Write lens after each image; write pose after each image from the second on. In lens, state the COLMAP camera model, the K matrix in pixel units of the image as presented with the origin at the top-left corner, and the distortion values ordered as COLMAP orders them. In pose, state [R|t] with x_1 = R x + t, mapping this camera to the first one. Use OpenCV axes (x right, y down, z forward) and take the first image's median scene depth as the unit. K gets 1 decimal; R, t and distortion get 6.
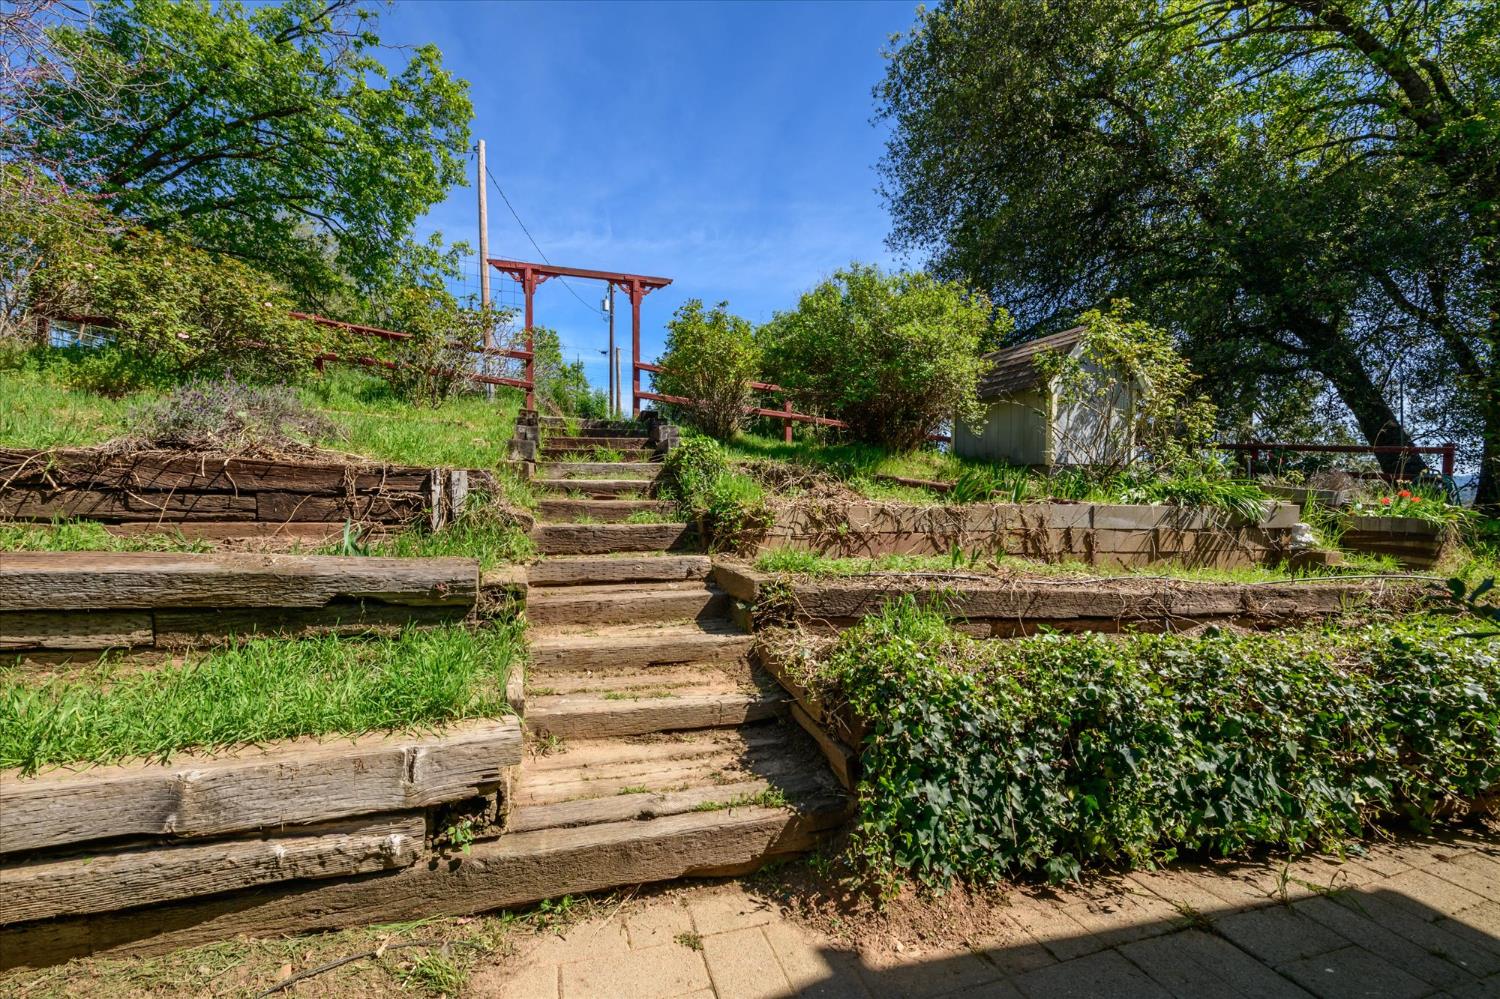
lens RADIAL K [[600.2, 0, 744.7], [0, 600.2, 503.0], [0, 0, 1]] dist [-0.007533, -0.004294]
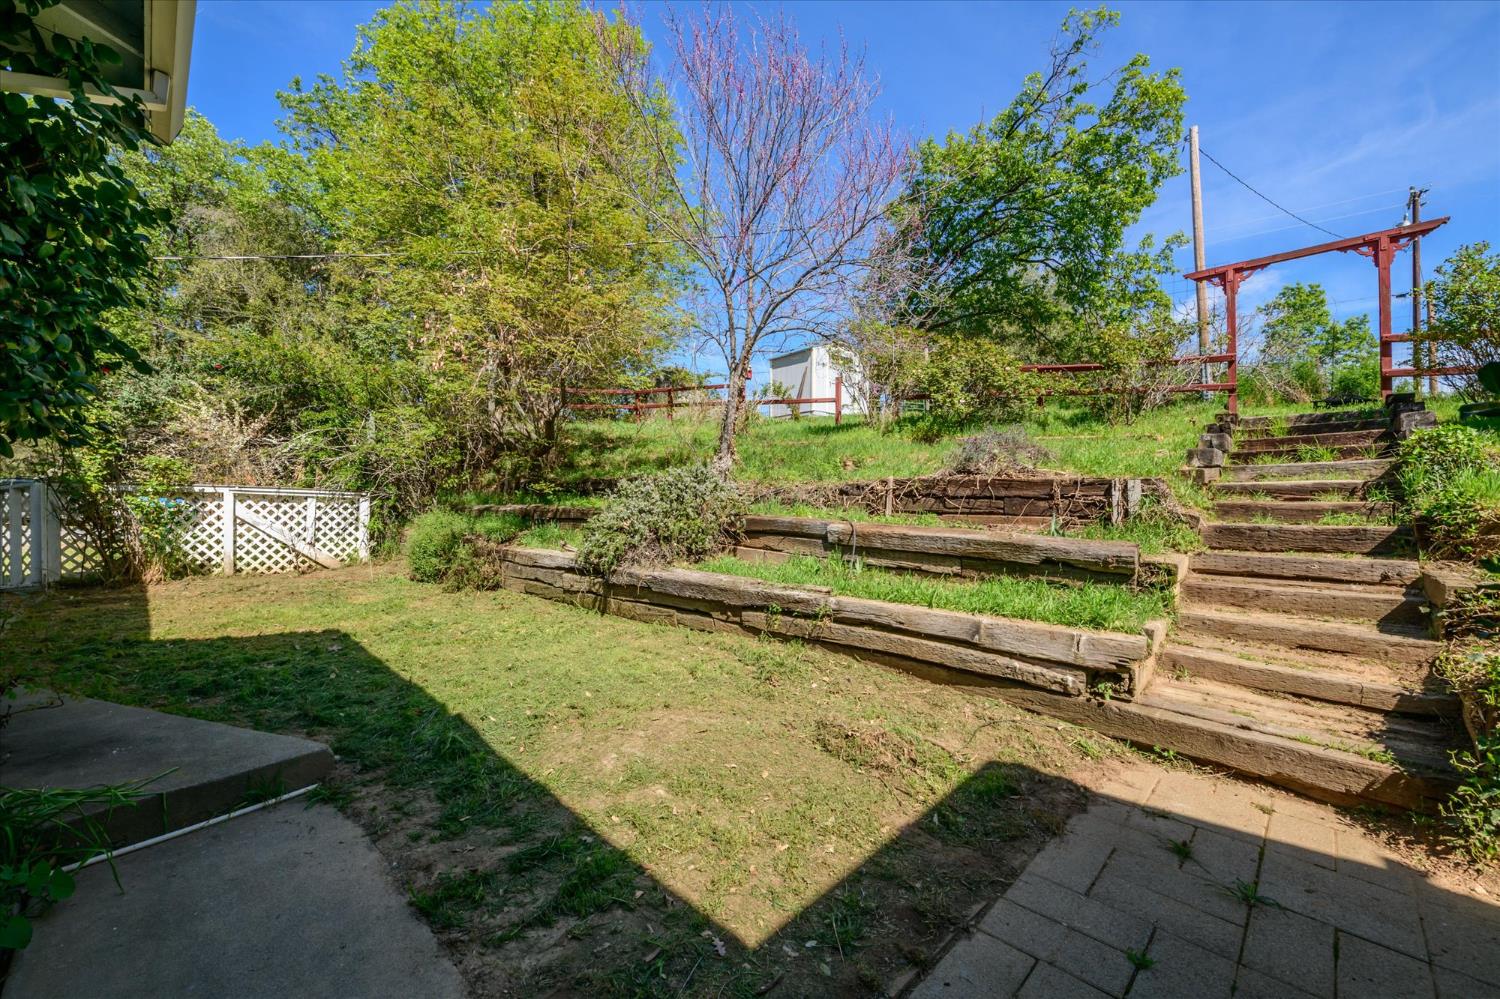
lens RADIAL K [[600.2, 0, 744.7], [0, 600.2, 503.0], [0, 0, 1]] dist [-0.007533, -0.004294]
pose [[0.469011, -0.001143, -0.883192, 0.296152], [-0.001254, 0.999997, -0.001961, 0.001002], [0.883191, 0.002027, 0.469008, -0.392494]]
